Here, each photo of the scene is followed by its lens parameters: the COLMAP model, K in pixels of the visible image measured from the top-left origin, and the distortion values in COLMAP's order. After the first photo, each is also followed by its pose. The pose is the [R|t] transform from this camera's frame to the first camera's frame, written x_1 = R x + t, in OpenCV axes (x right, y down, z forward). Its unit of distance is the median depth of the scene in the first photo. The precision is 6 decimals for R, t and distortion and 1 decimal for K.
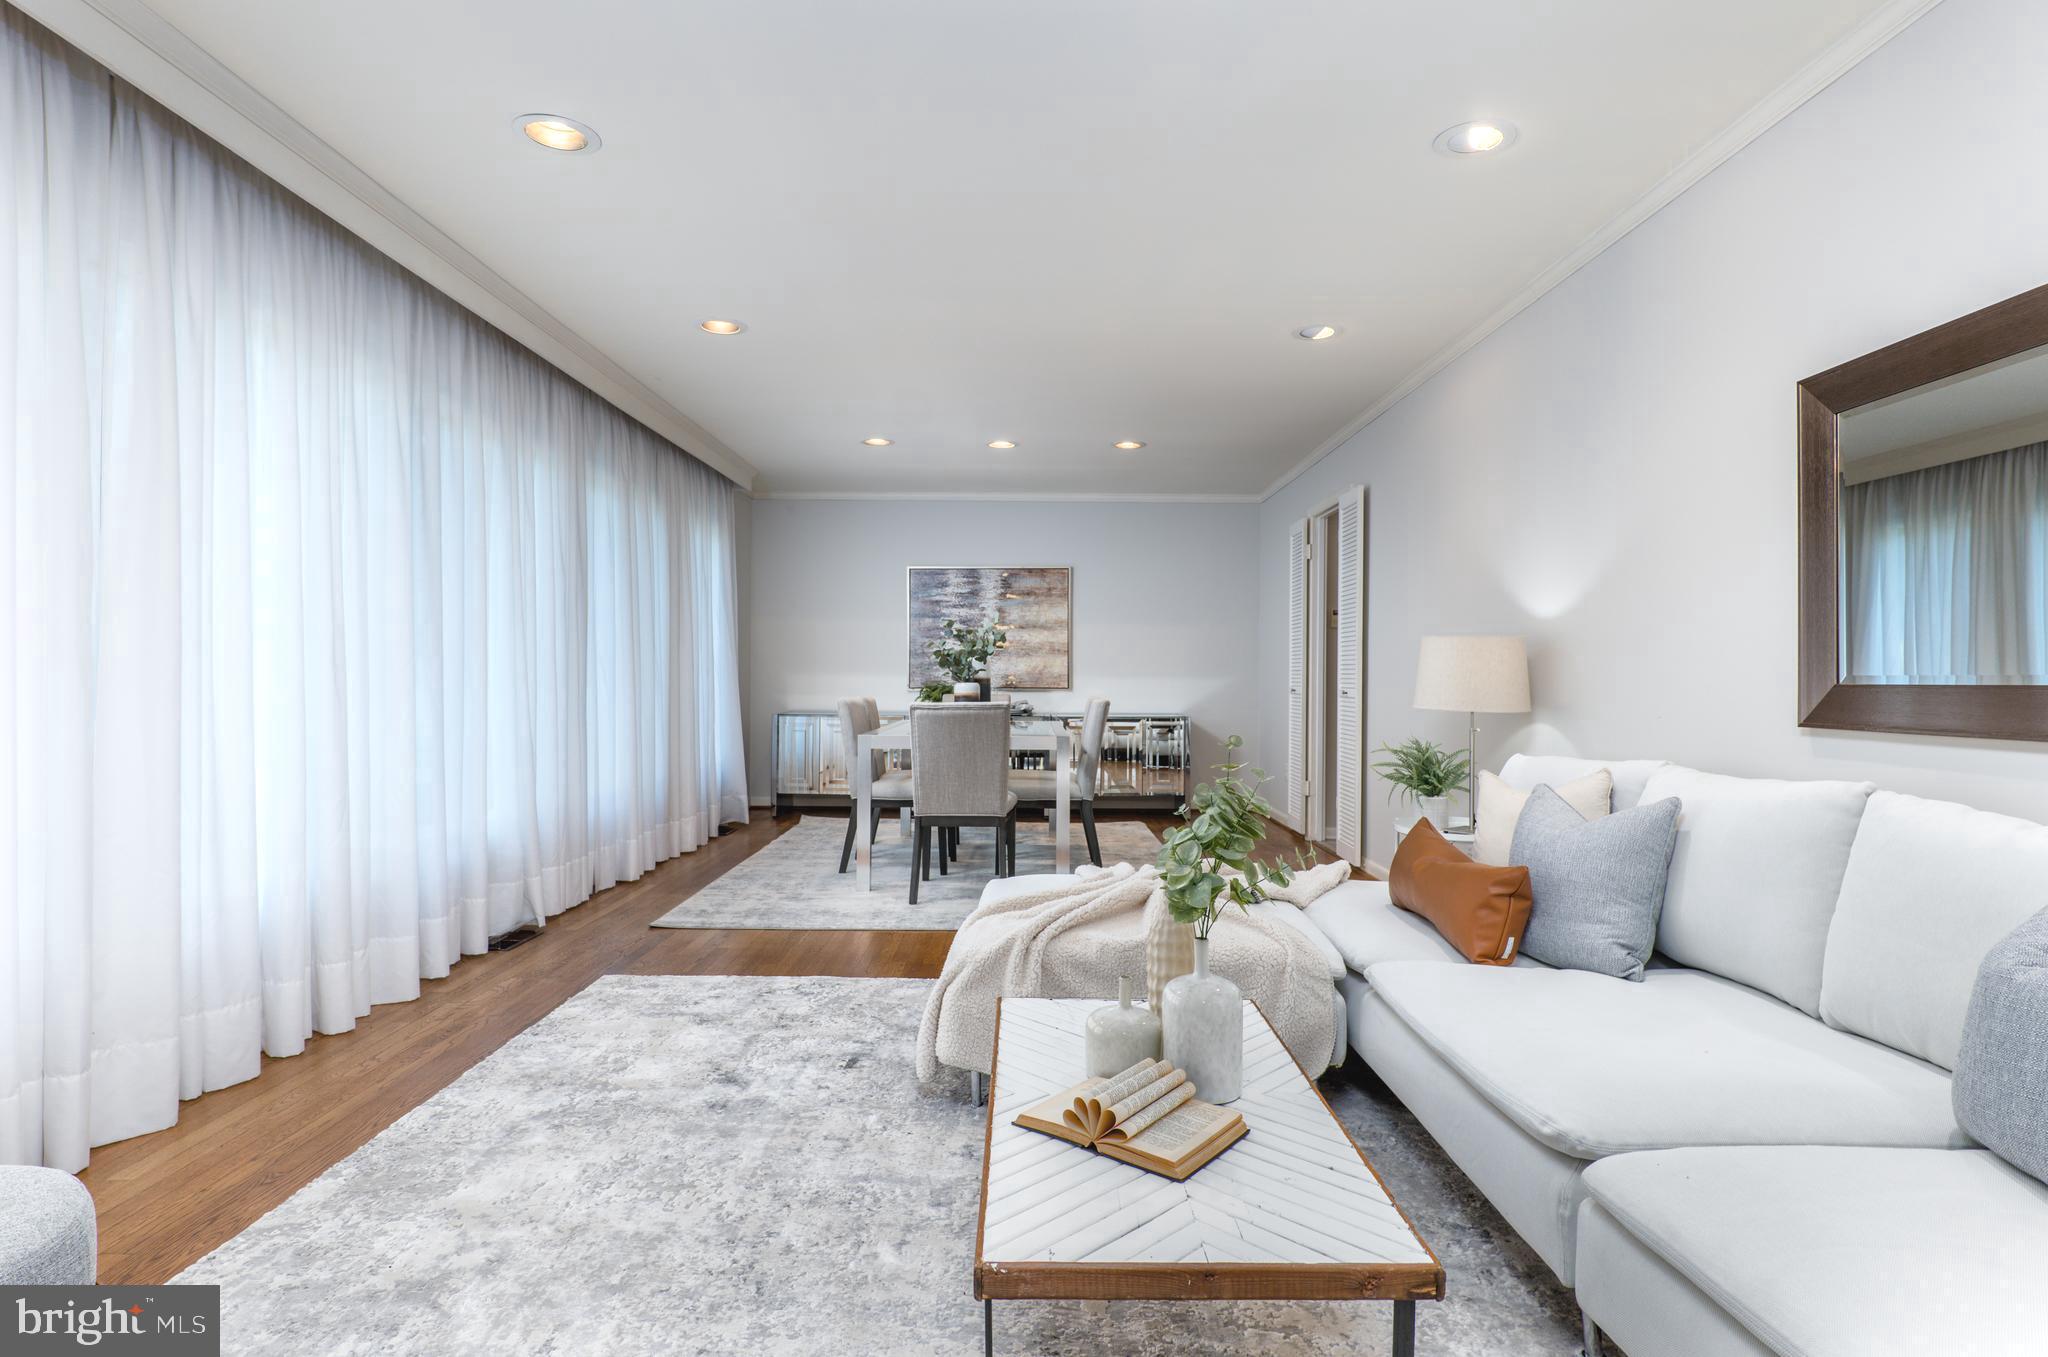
lens RADIAL K [[1057.6, 0, 1024.0], [0, 1057.6, 678.5], [0, 0, 1]] dist [-0.003439, 0.001535]
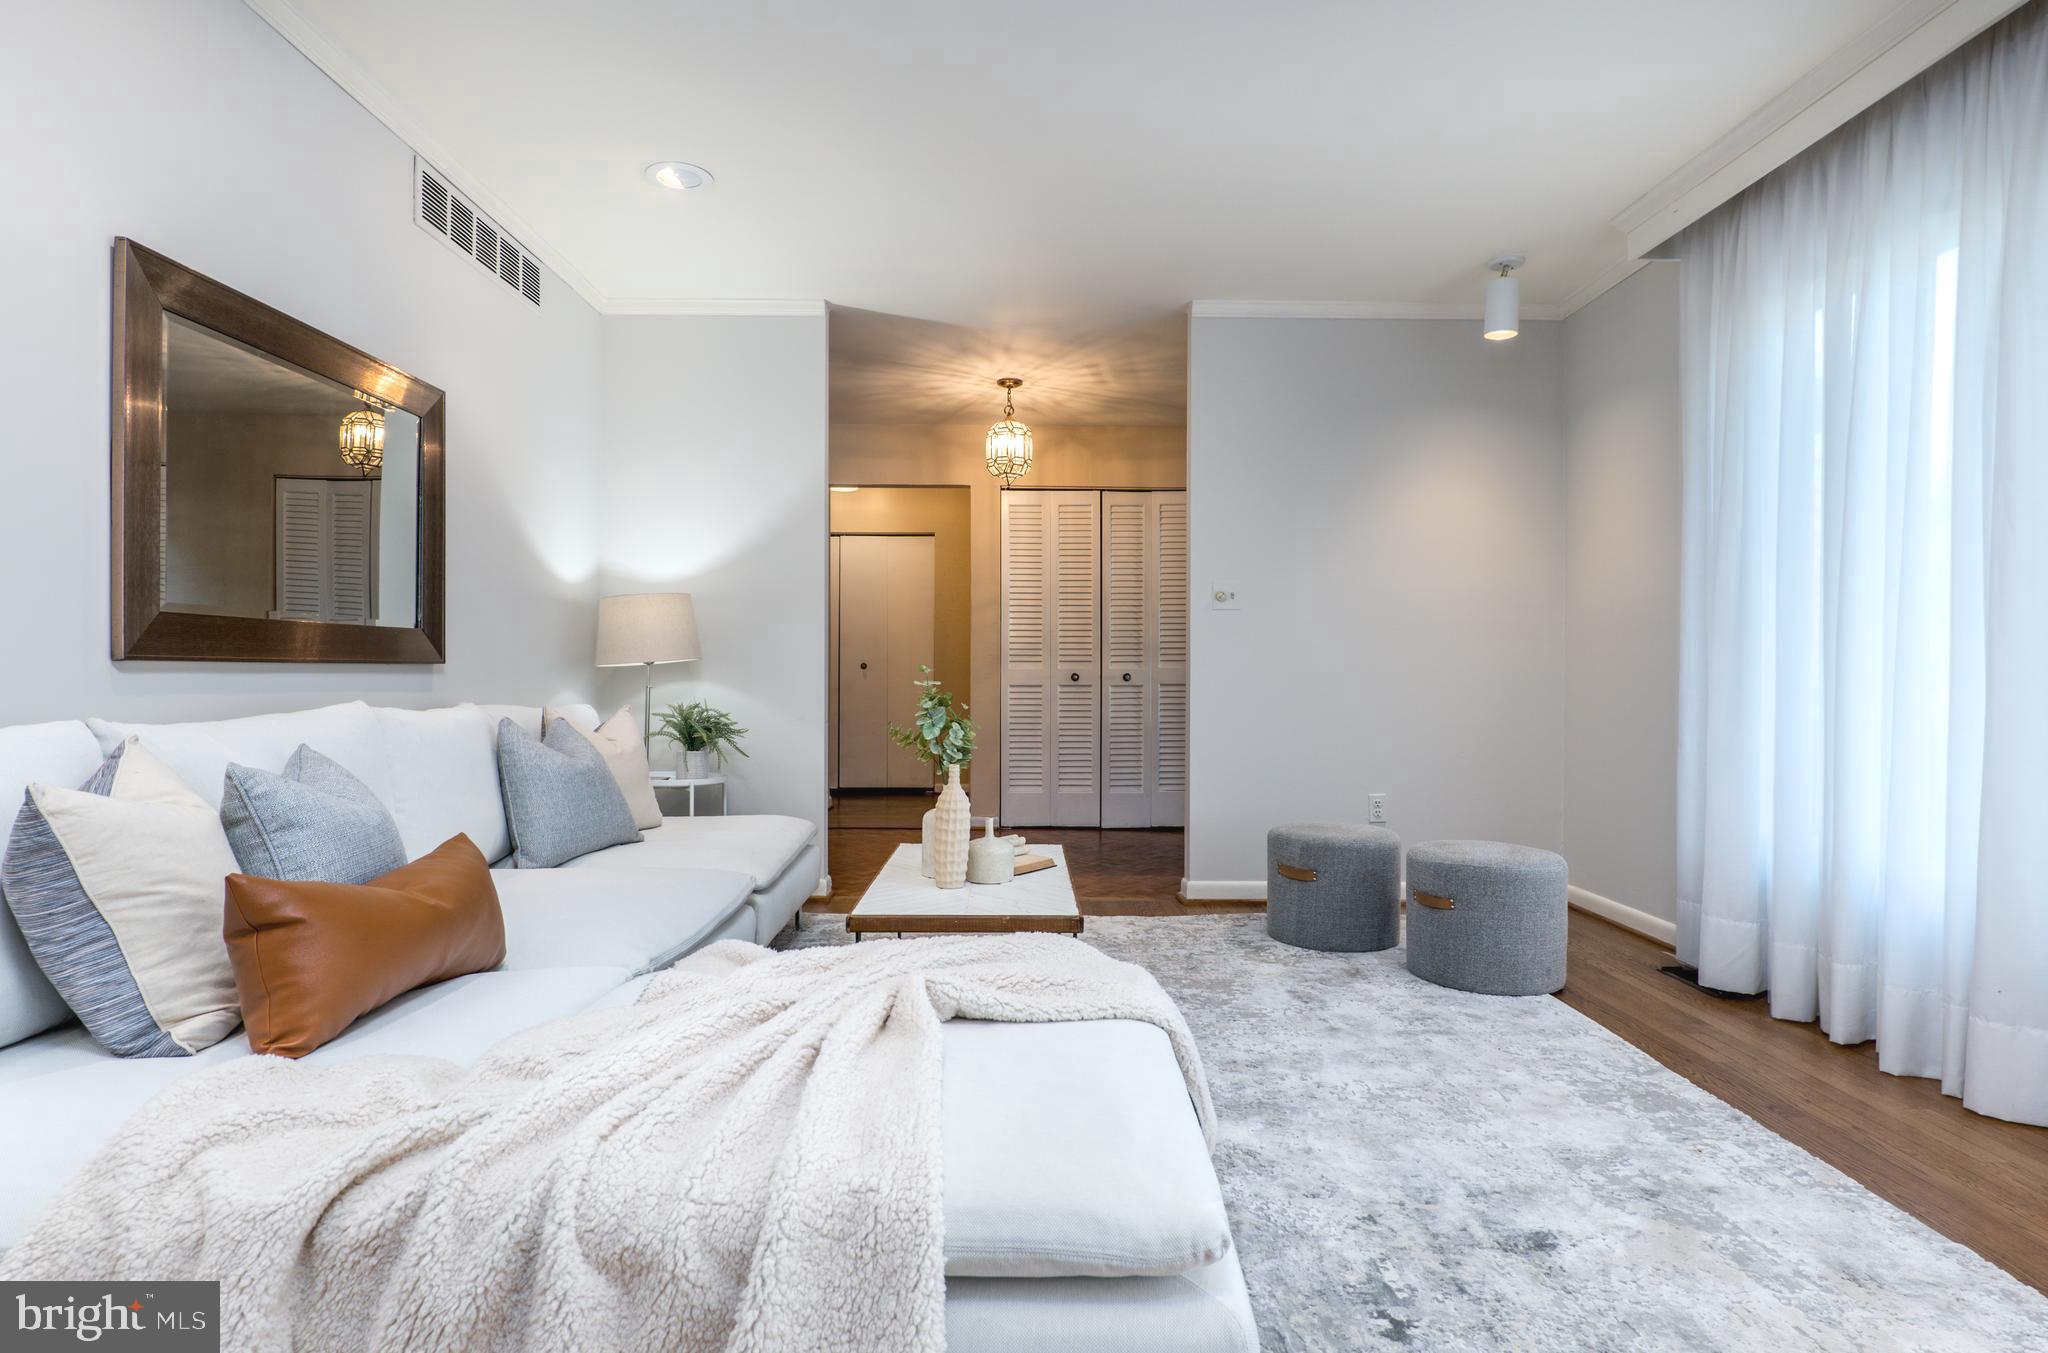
lens RADIAL K [[1057.6, 0, 1024.0], [0, 1057.6, 676.5], [0, 0, 1]] dist [-0.003439, 0.001535]
pose [[-0.999901, -0.014084, -0.000373, 0.041545], [-0.014088, 0.999802, 0.014071, 0.035118], [0.000174, 0.014075, -0.999901, 1.949698]]
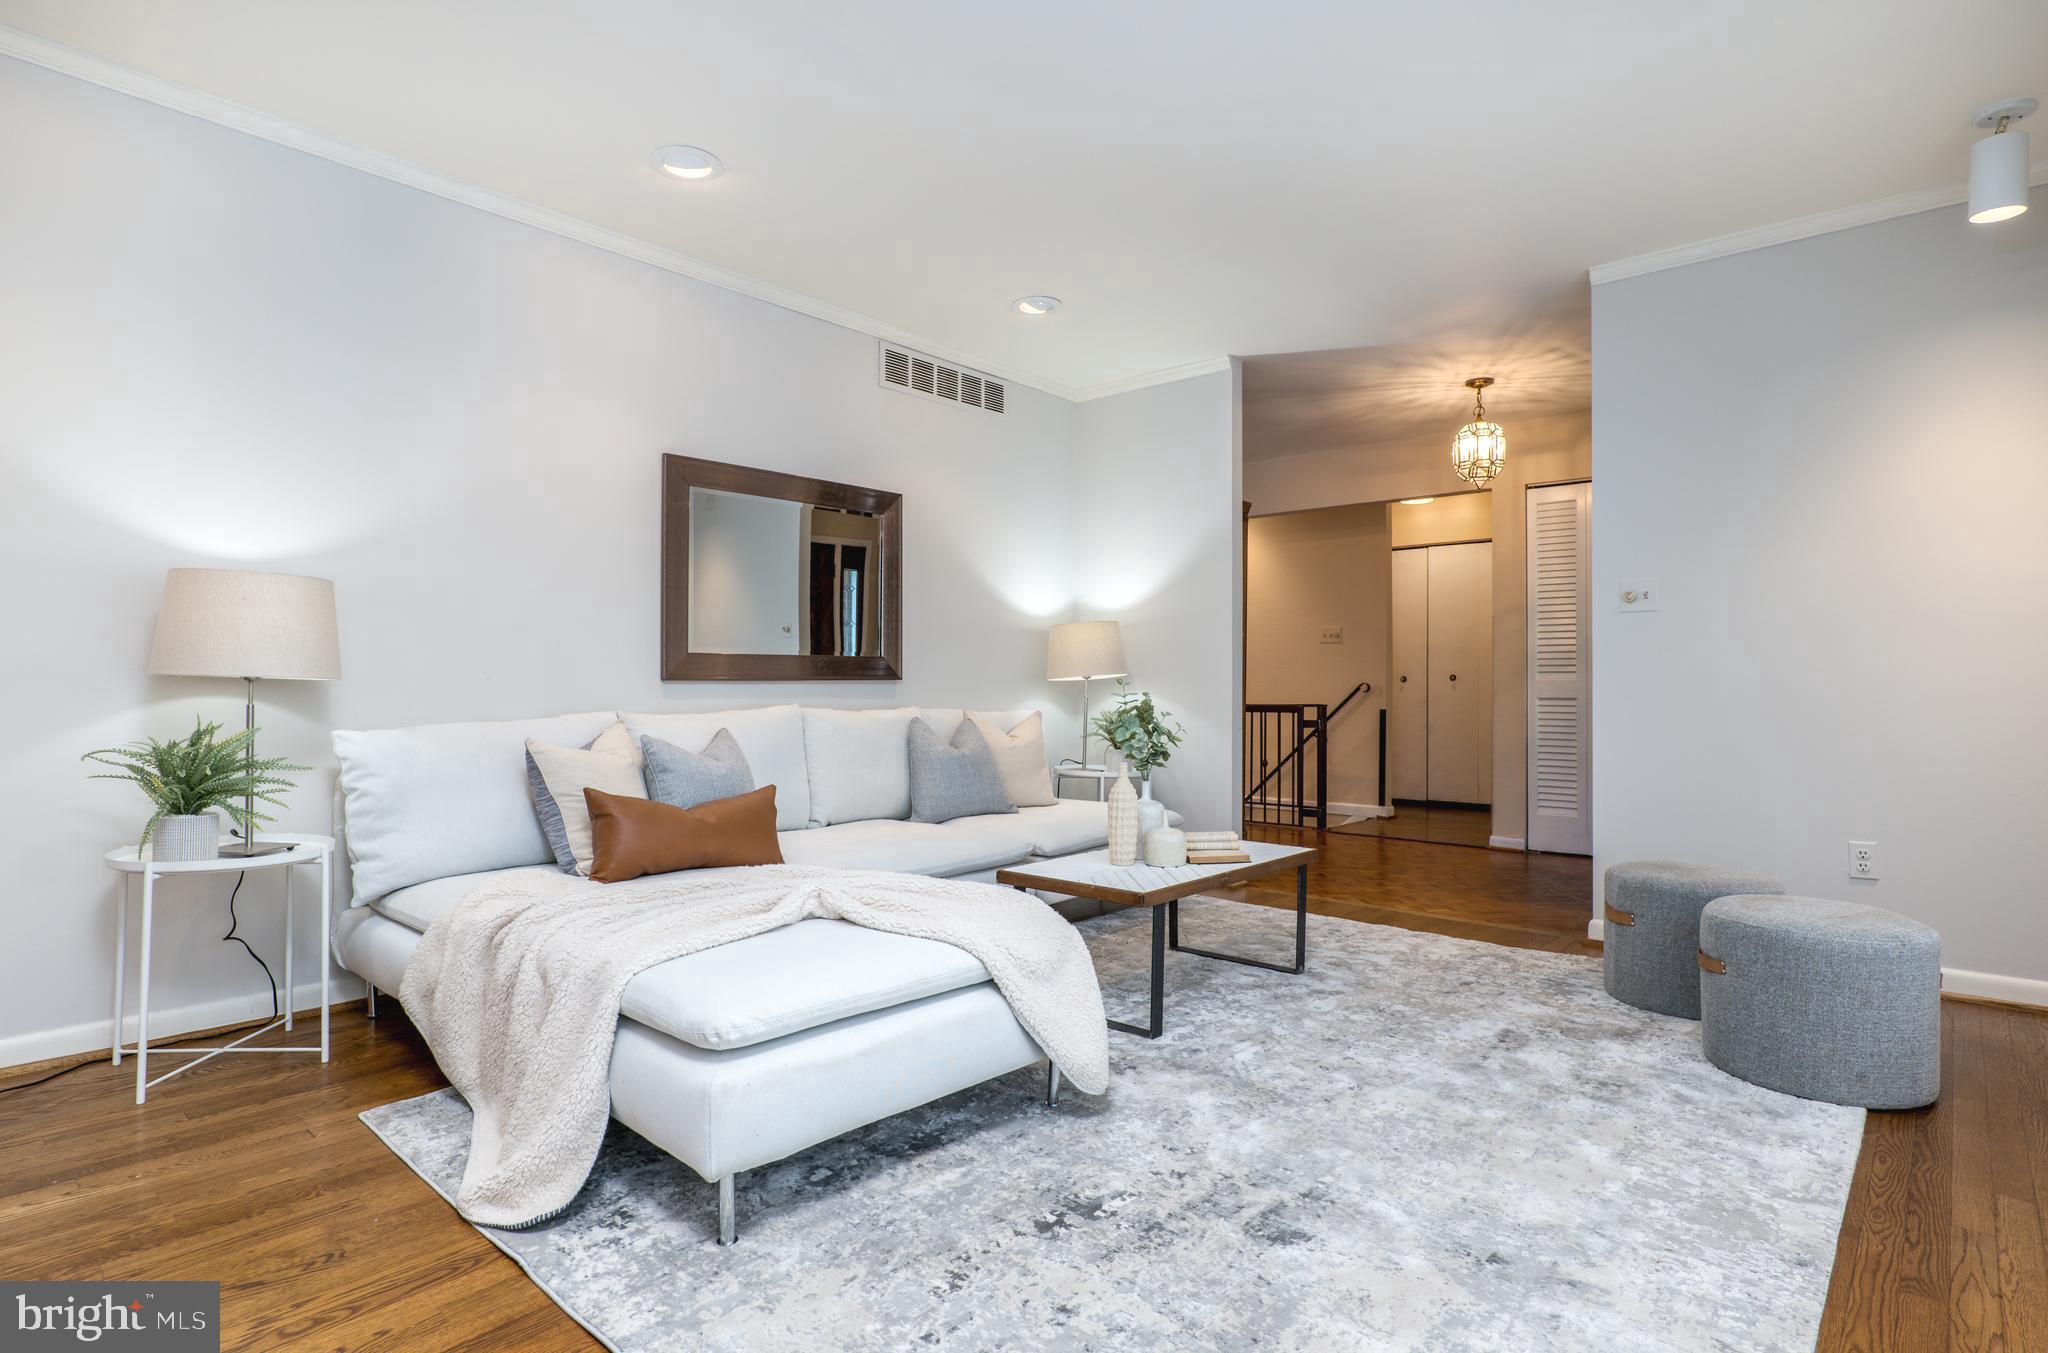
lens RADIAL K [[1045.8, 0, 1024.0], [0, 1045.8, 676.5], [0, 0, 1]] dist [0.001711, 0.001080]
pose [[-0.745428, -0.006658, 0.666553, -0.699007], [-0.001032, 0.999960, 0.008834, 0.023982], [-0.666586, 0.005897, -0.745405, 1.903480]]
